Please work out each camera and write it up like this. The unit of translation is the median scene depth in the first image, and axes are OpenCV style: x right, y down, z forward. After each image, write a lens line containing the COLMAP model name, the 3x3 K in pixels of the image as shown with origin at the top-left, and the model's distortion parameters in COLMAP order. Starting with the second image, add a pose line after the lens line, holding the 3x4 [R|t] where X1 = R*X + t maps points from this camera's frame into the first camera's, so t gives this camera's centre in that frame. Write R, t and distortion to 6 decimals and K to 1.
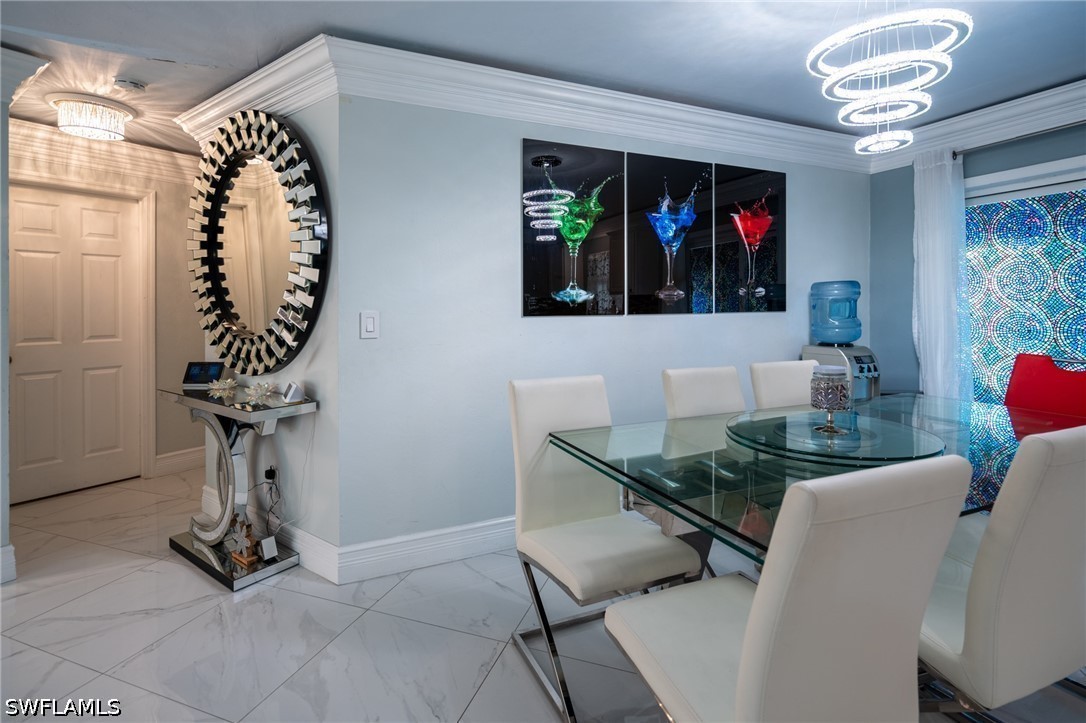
lens RADIAL K [[518.5, 0, 544.2], [0, 518.5, 297.3], [0, 0, 1]] dist [-0.001139, 0.000389]
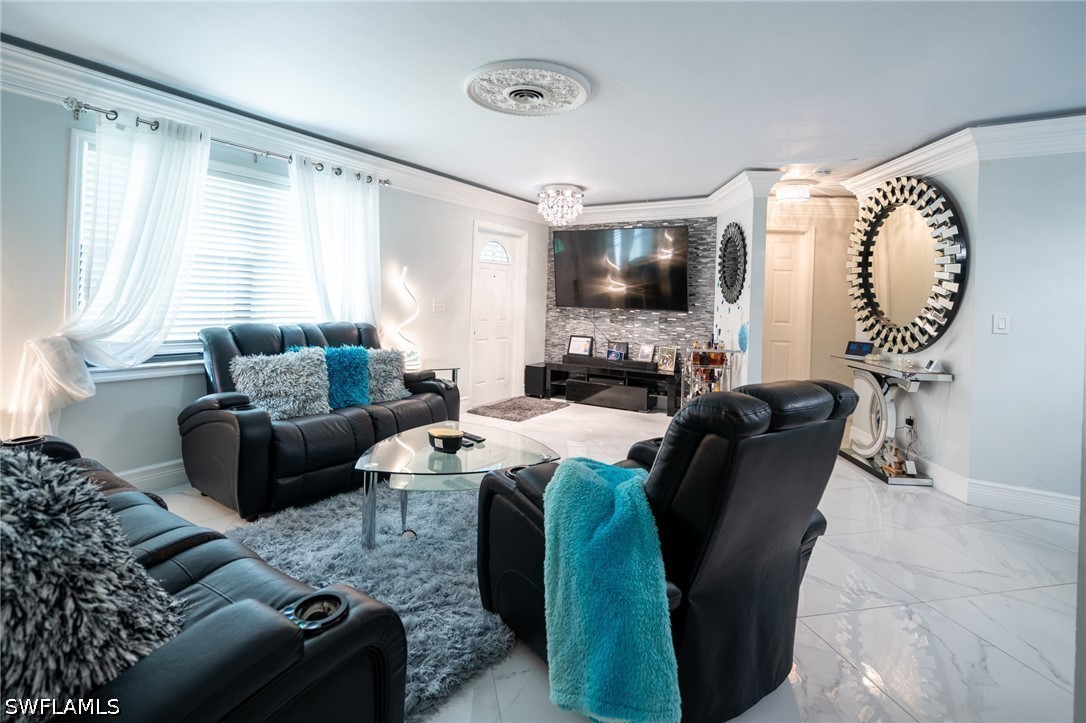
lens RADIAL K [[518.5, 0, 544.2], [0, 518.5, 297.3], [0, 0, 1]] dist [-0.001139, 0.000389]
pose [[0.521498, 0.023527, -0.852928, 0.174684], [-0.019148, 0.999691, 0.015867, -0.013984], [0.853038, 0.008057, 0.521787, -0.652958]]
